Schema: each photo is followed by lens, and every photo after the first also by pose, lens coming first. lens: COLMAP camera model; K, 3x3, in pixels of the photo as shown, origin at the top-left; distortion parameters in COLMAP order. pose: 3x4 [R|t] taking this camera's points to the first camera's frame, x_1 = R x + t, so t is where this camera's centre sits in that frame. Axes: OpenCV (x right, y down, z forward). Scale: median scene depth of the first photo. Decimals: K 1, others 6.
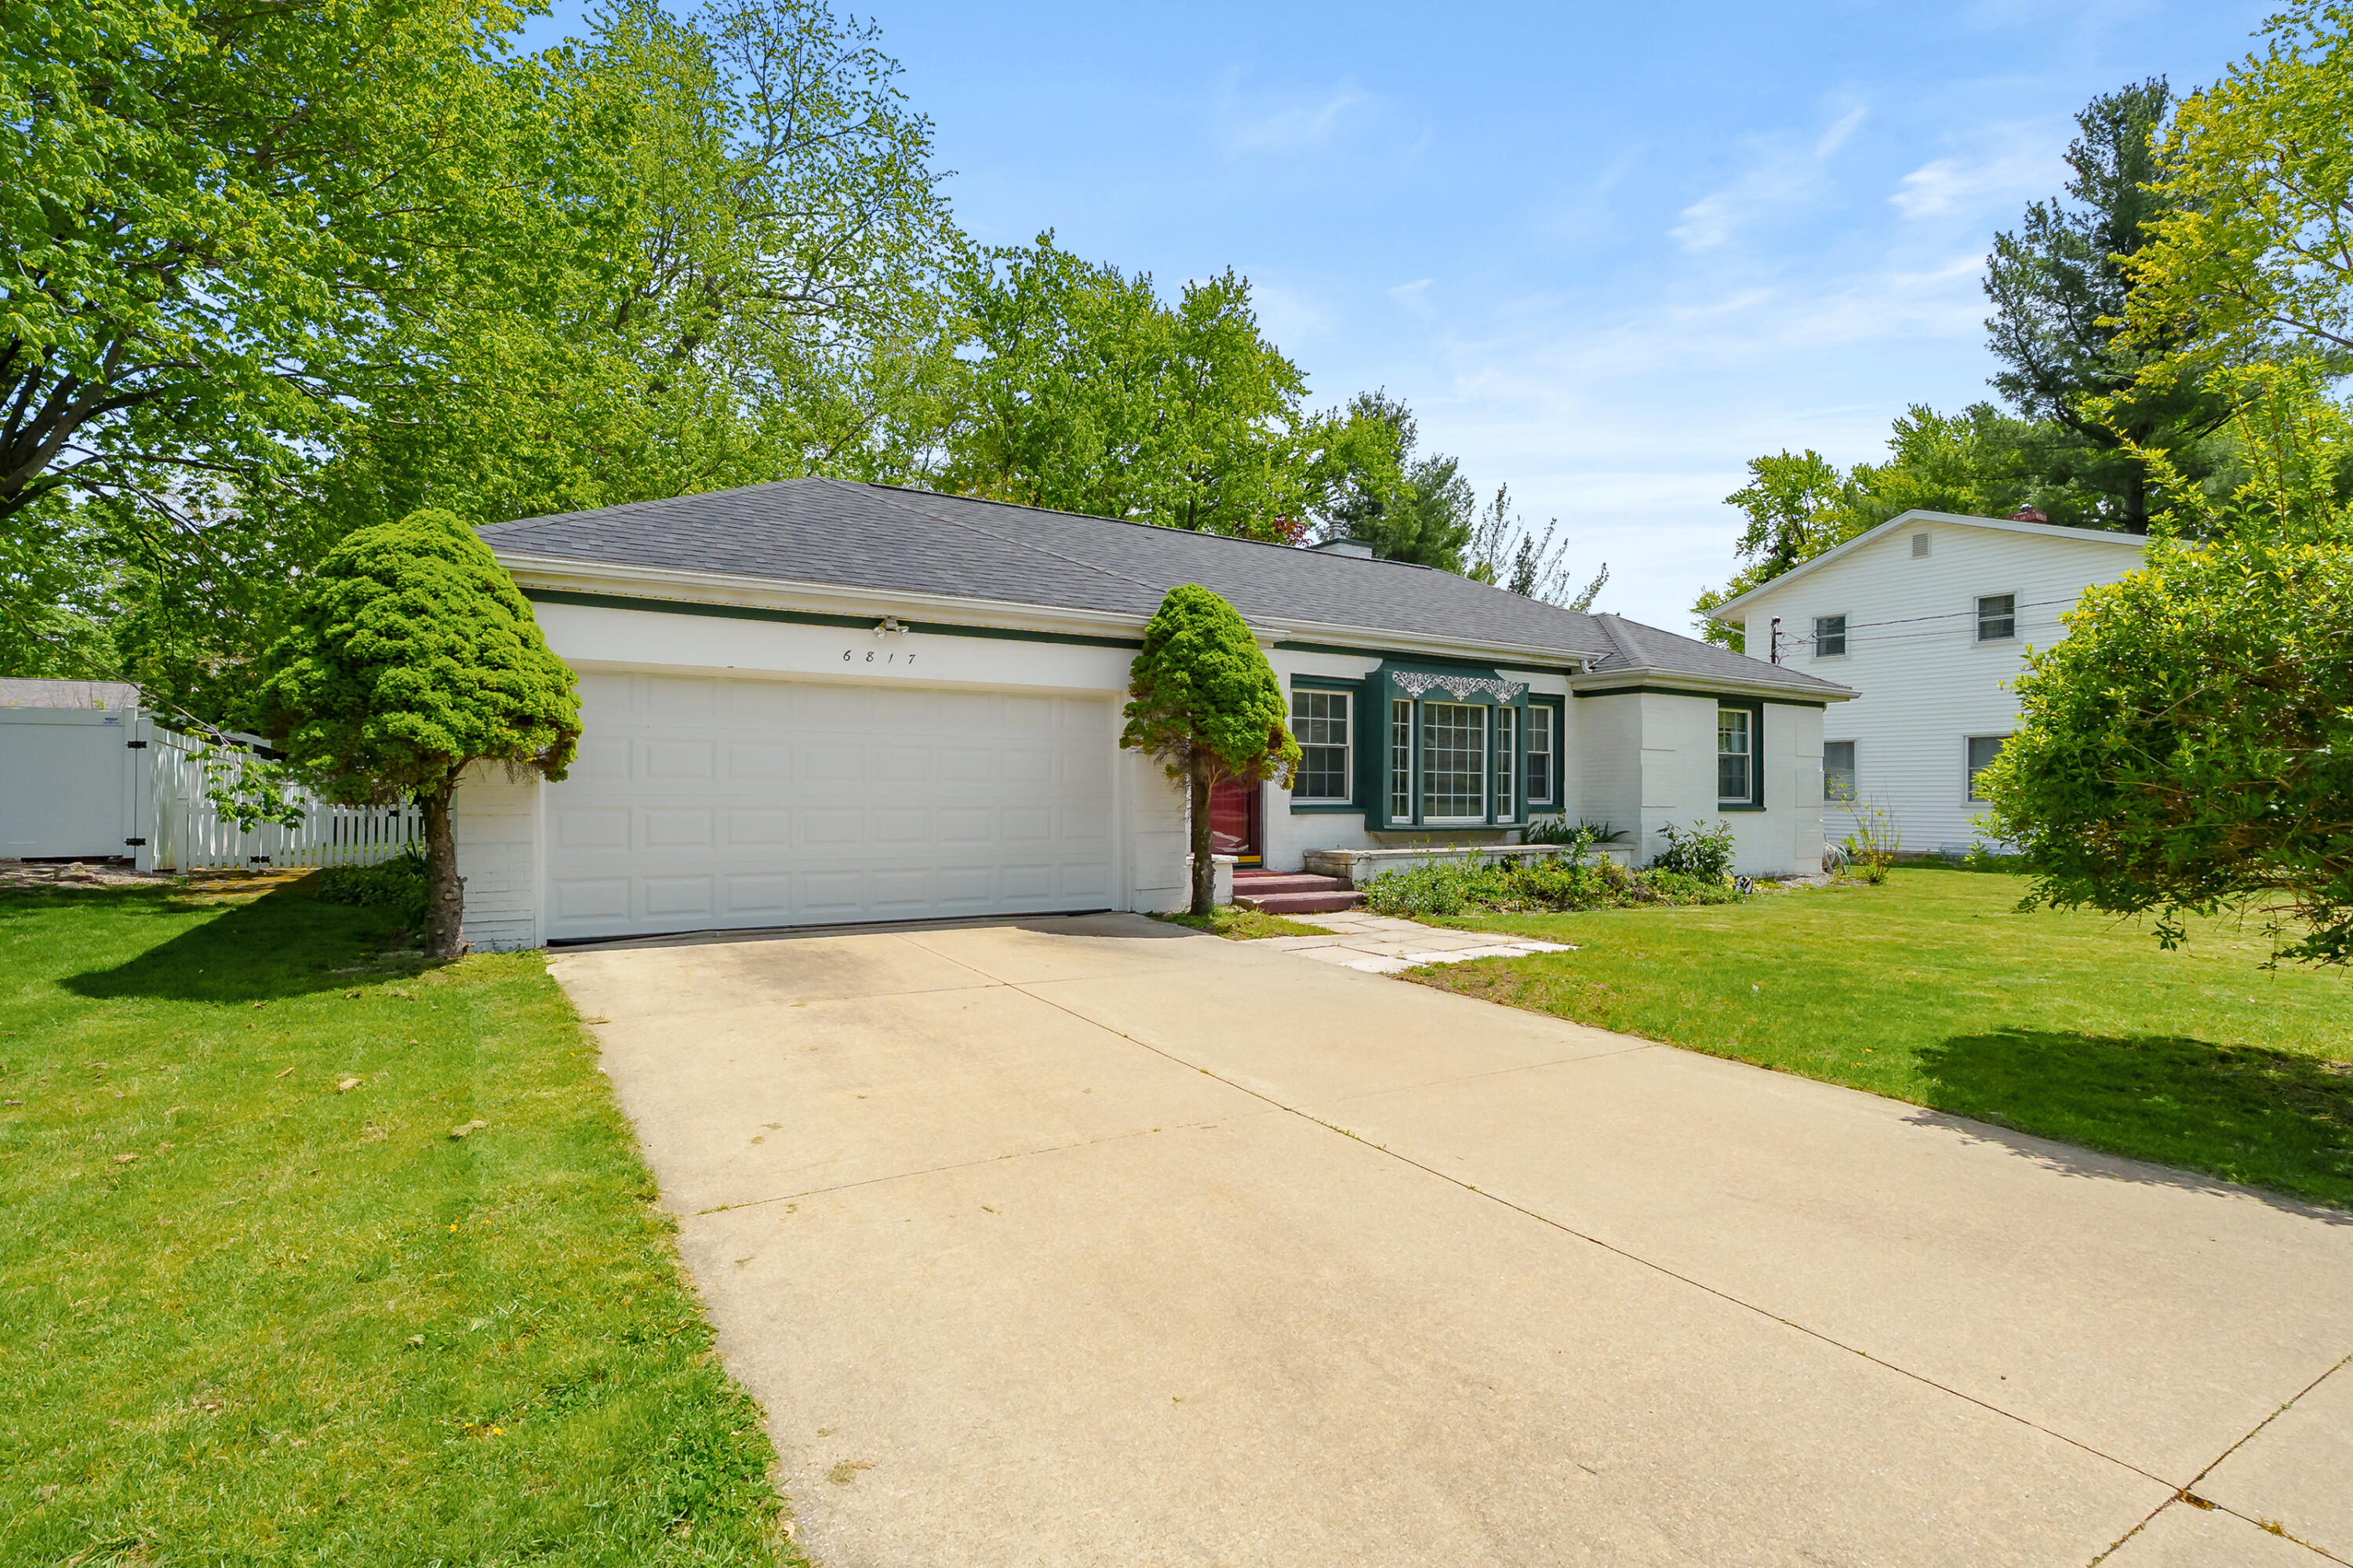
lens RADIAL K [[1139.6, 0, 1176.5], [0, 1139.6, 784.0], [0, 0, 1]] dist [0.000787, -0.000115]
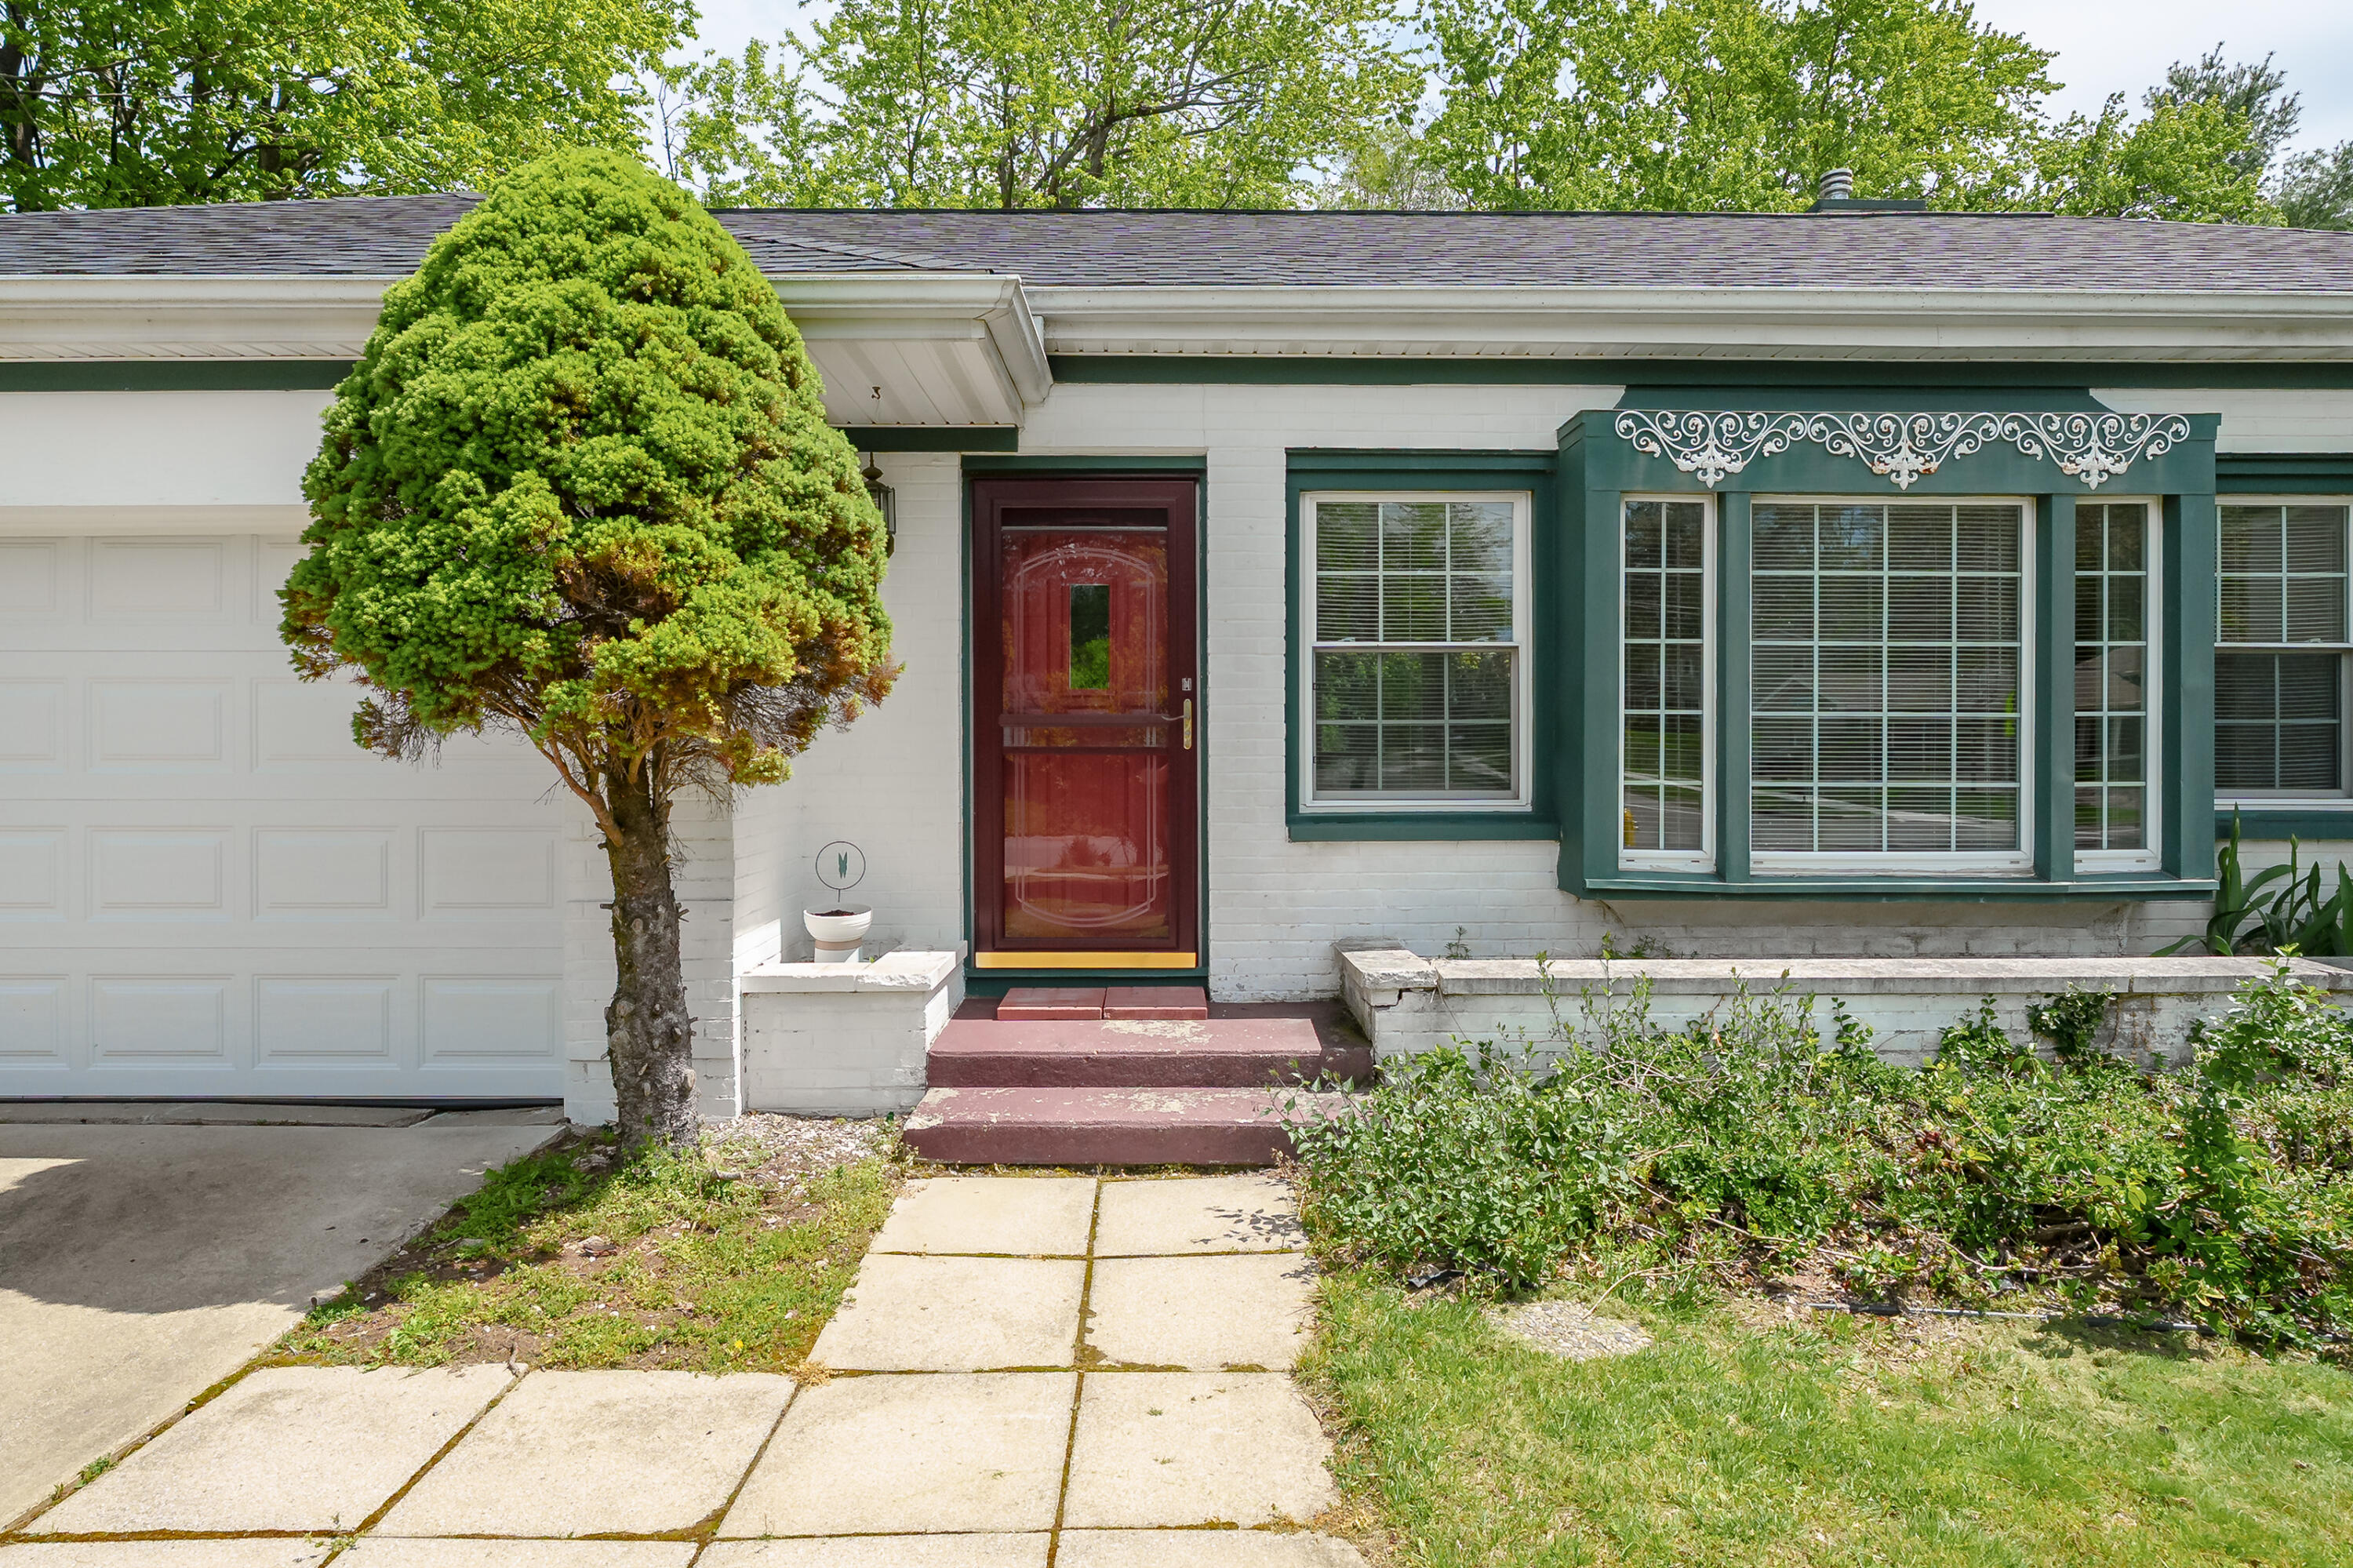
lens RADIAL K [[1300.6, 0, 1176.5], [0, 1300.6, 784.0], [0, 0, 1]] dist [-0.012158, -0.001049]
pose [[0.849318, 0.003642, -0.527869, 0.254724], [0.010258, 0.999674, 0.023402, -0.001373], [0.527782, -0.025291, 0.849004, 0.560155]]
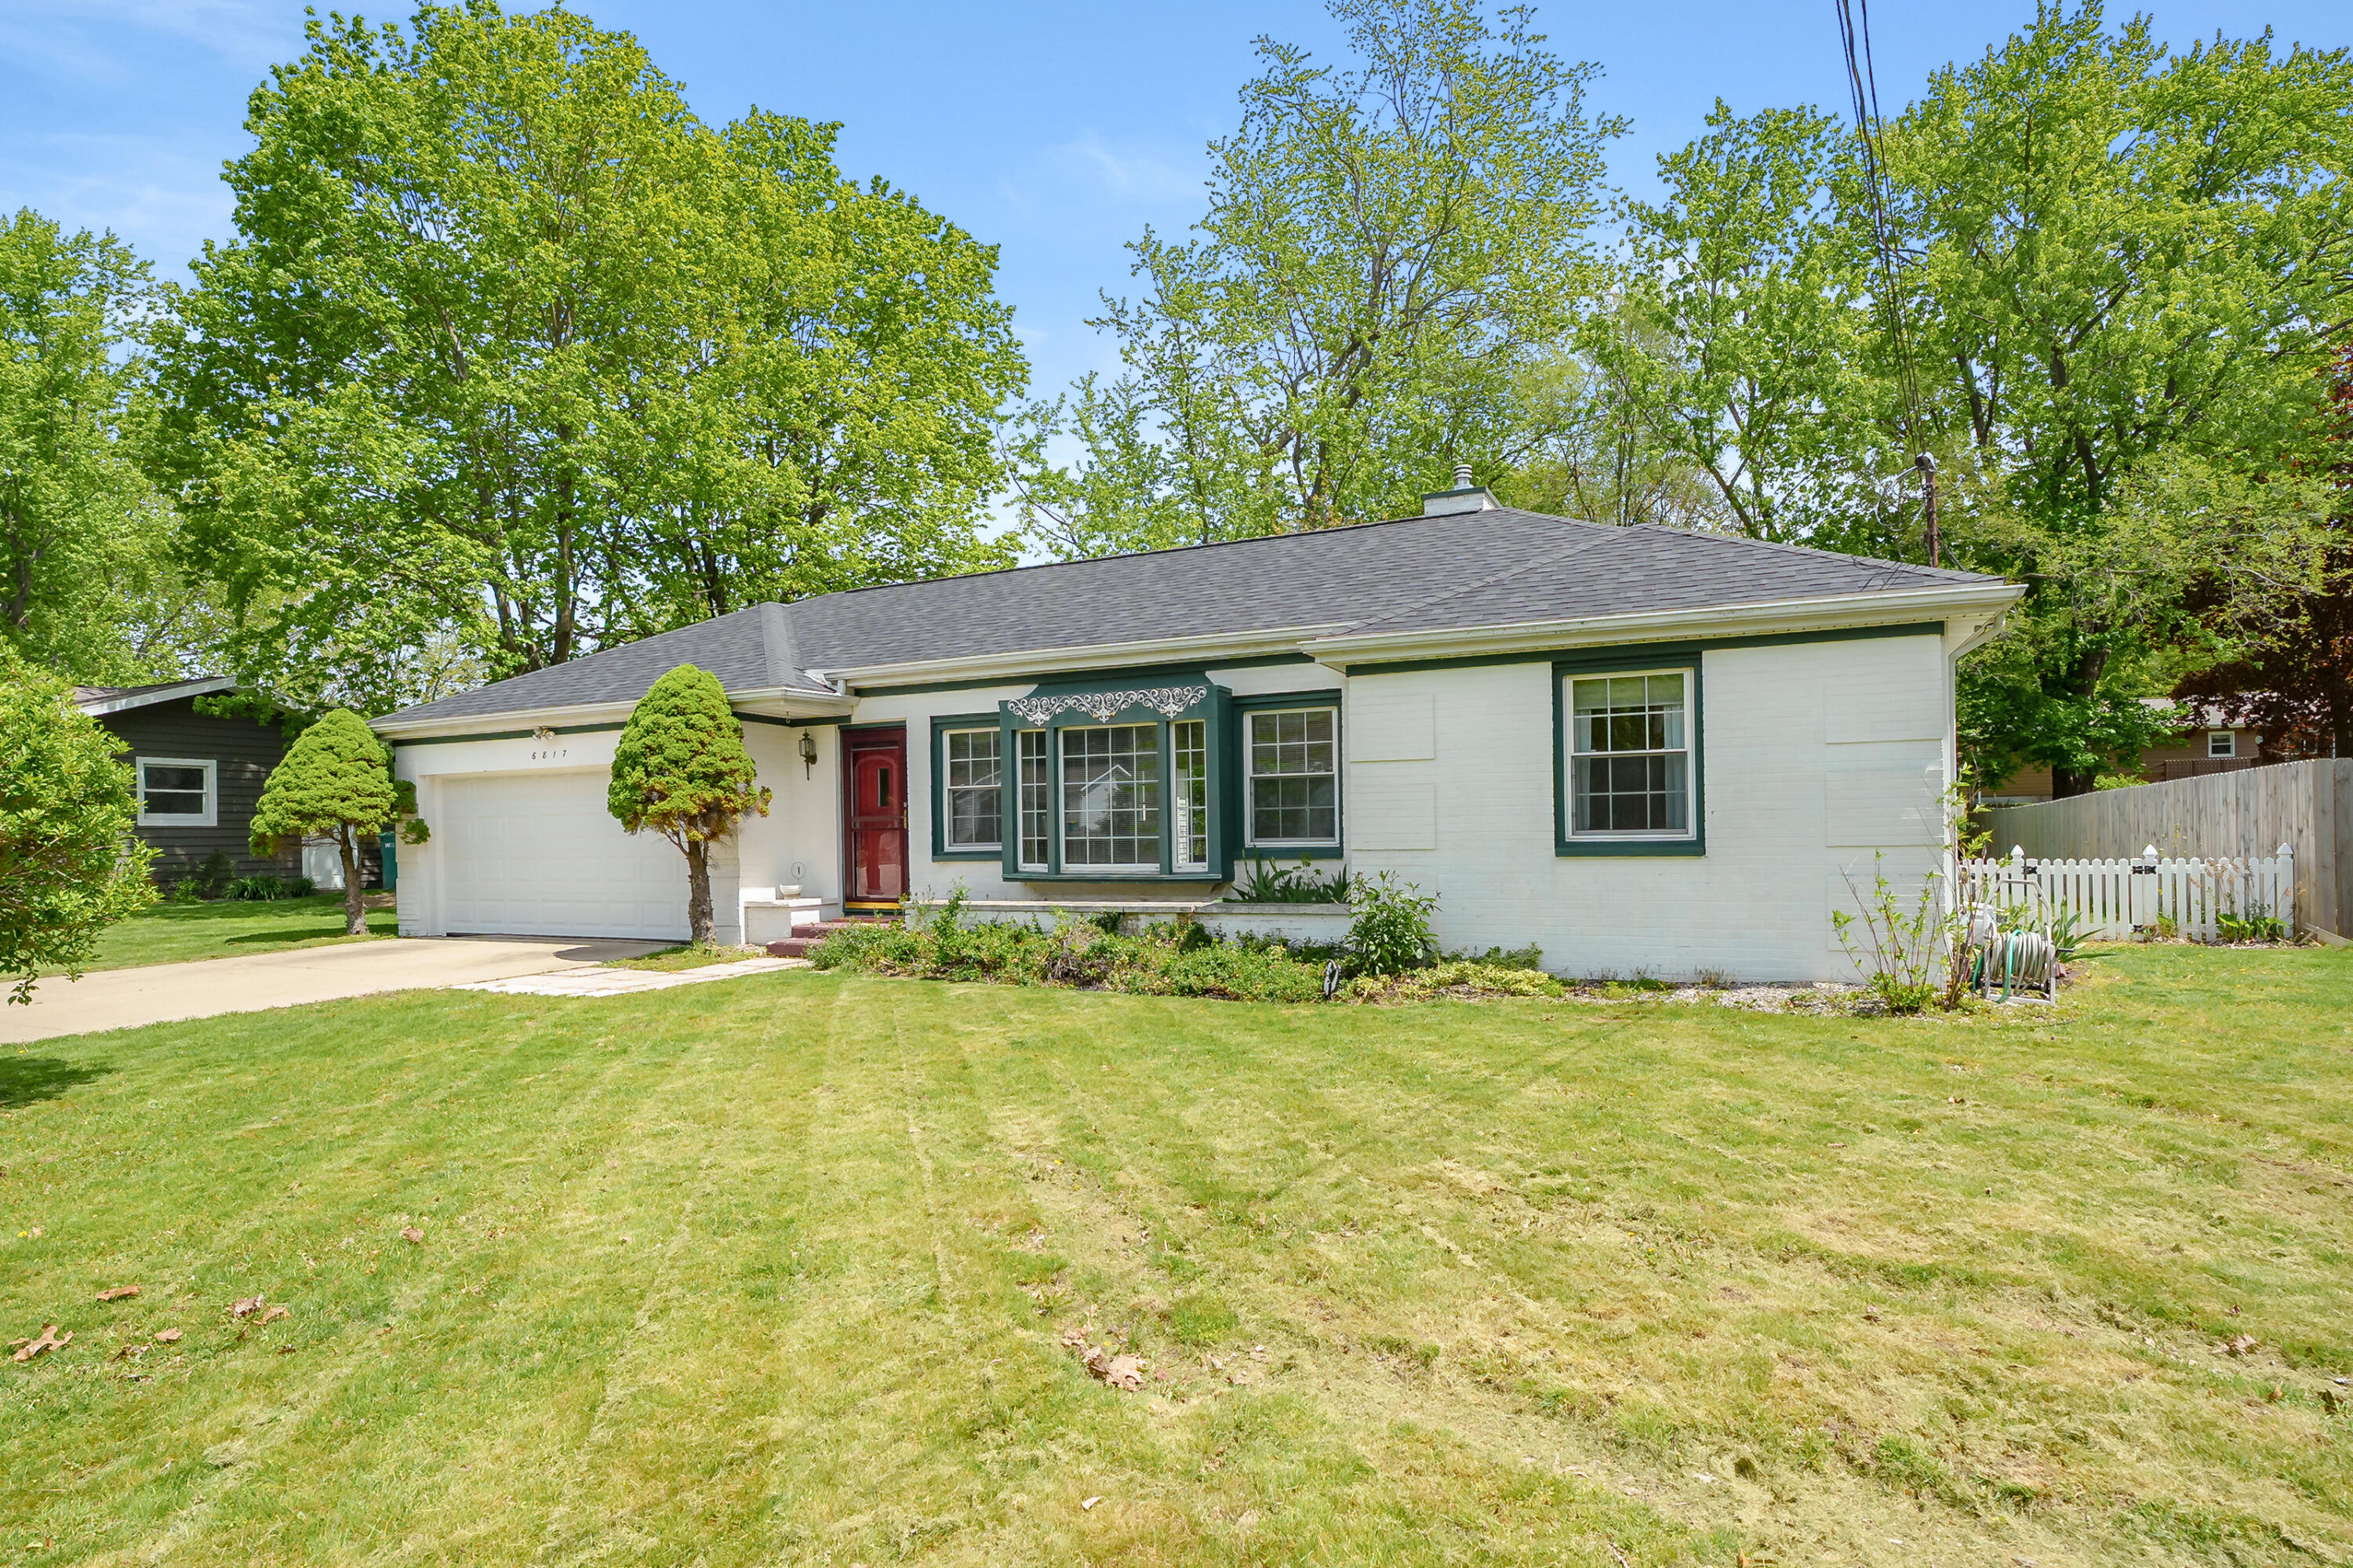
lens RADIAL K [[1229.7, 0, 1161.6], [0, 1229.7, 852.2], [0, 0, 1]] dist [-0.000846, -0.000664]
pose [[0.526706, -0.005948, -0.850027, 0.967389], [0.024881, 0.999655, 0.008422, 0.012753], [0.849683, -0.025586, 0.526672, 0.543099]]
